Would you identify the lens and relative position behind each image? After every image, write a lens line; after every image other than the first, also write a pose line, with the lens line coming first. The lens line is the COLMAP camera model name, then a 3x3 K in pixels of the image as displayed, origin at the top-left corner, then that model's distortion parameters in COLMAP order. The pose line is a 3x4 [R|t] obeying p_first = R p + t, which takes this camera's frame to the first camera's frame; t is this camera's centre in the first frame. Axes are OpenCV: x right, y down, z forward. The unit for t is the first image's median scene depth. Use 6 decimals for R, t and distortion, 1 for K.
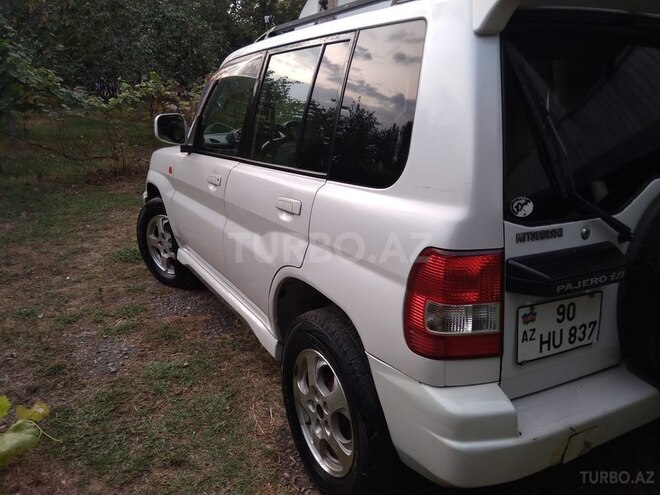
lens RADIAL K [[530.4, 0, 330.0], [0, 530.4, 247.5], [0, 0, 1]] dist [0.075929, -0.123755]
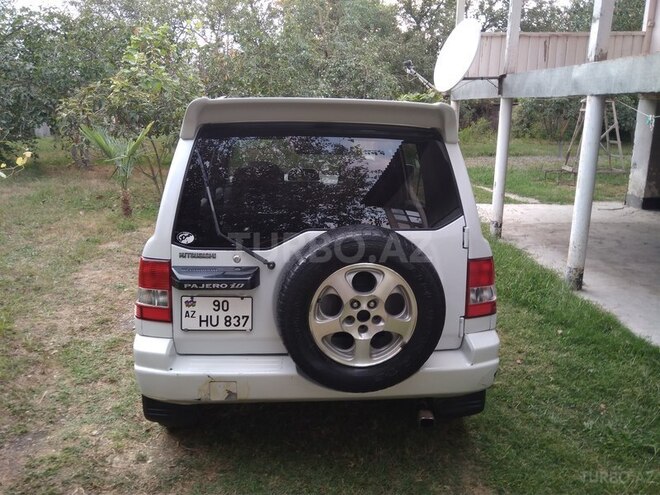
lens RADIAL K [[527.0, 0, 329.1], [0, 527.0, 248.6], [0, 0, 1]] dist [0.077505, -0.112619]
pose [[0.910184, 0.106628, -0.400244, 1.329871], [-0.126356, 0.991715, -0.023143, -0.054169], [0.394460, 0.071638, 0.916116, -0.350293]]
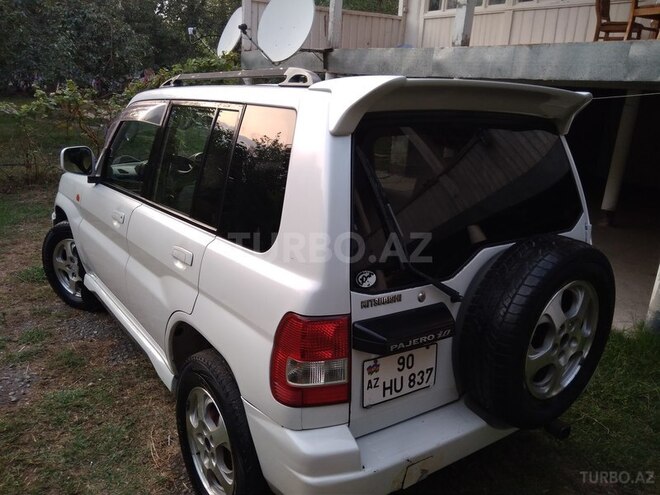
lens RADIAL K [[527.0, 0, 329.1], [0, 527.0, 248.6], [0, 0, 1]] dist [0.077505, -0.112619]
pose [[0.991796, 0.013718, 0.127090, 0.110975], [-0.013729, 0.999905, -0.000788, -0.128303], [-0.127089, -0.000963, 0.991891, -0.155832]]
